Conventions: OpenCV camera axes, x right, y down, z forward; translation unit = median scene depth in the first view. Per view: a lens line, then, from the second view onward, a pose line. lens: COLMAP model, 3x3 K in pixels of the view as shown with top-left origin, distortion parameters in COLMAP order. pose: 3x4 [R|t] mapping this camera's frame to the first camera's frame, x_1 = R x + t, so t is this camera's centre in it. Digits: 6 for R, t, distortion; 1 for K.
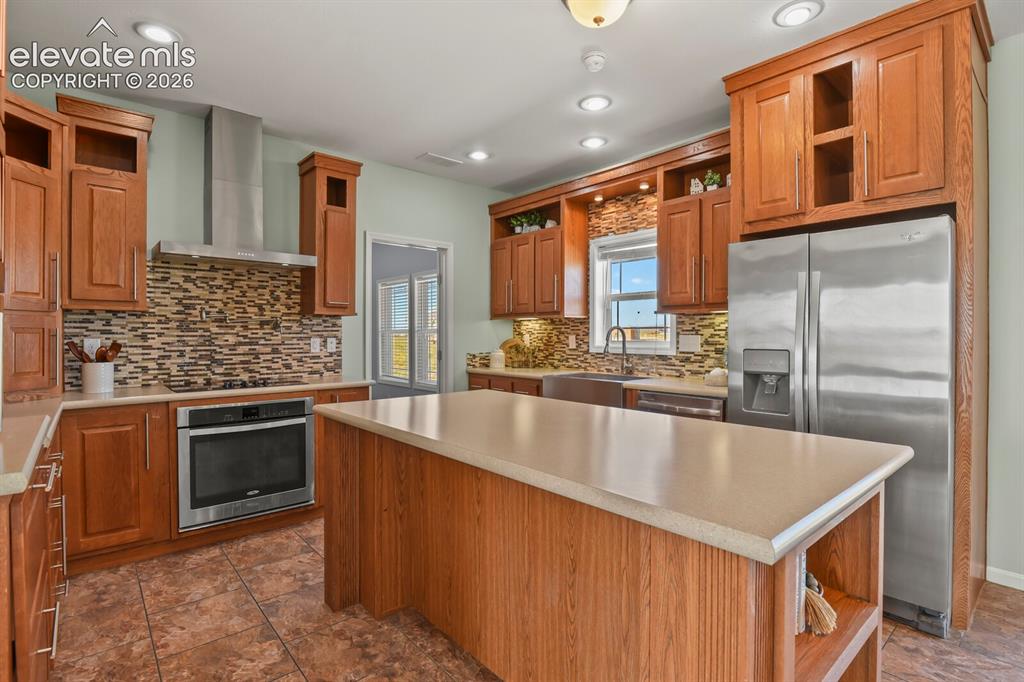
lens RADIAL K [[497.1, 0, 519.6], [0, 497.1, 338.4], [0, 0, 1]] dist [-0.010204, -0.004064]
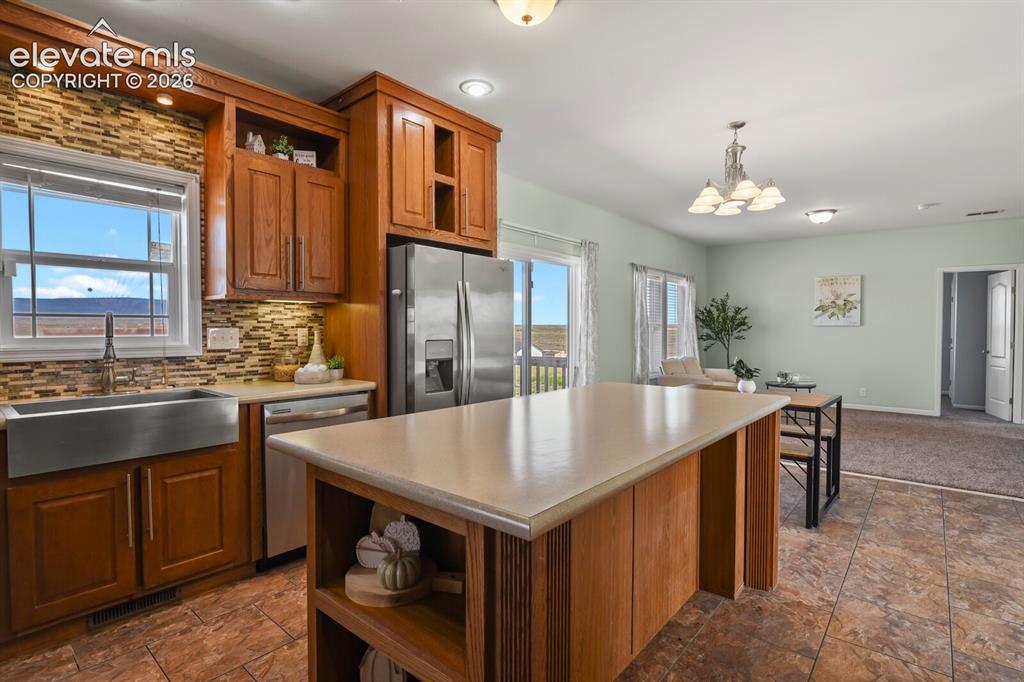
lens RADIAL K [[497.1, 0, 518.2], [0, 497.1, 337.9], [0, 0, 1]] dist [-0.010204, -0.004064]
pose [[-0.150703, -0.019990, 0.988377, -0.538796], [0.004169, 0.999774, 0.020856, -0.005557], [-0.988570, 0.007264, -0.150586, 0.738263]]
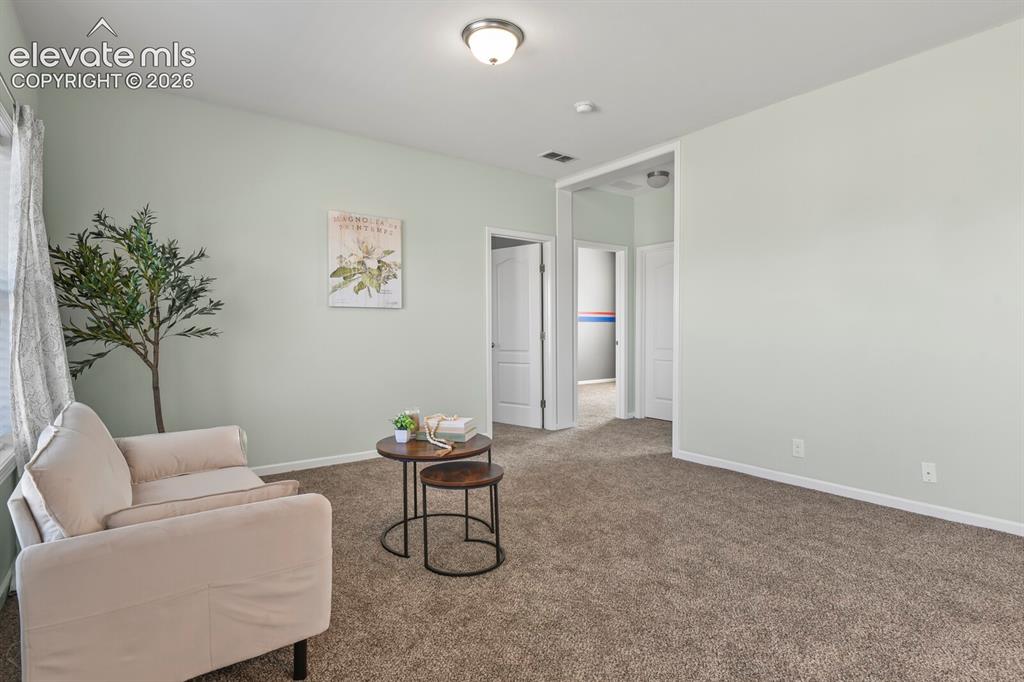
lens RADIAL K [[497.1, 0, 508.2], [0, 497.1, 341.6], [0, 0, 1]] dist [-0.010204, -0.004064]
pose [[-0.996495, 0.001895, 0.083627, 1.058759], [0.004615, 0.999466, 0.032346, 0.038561], [-0.083521, 0.032618, -0.995972, 0.133876]]
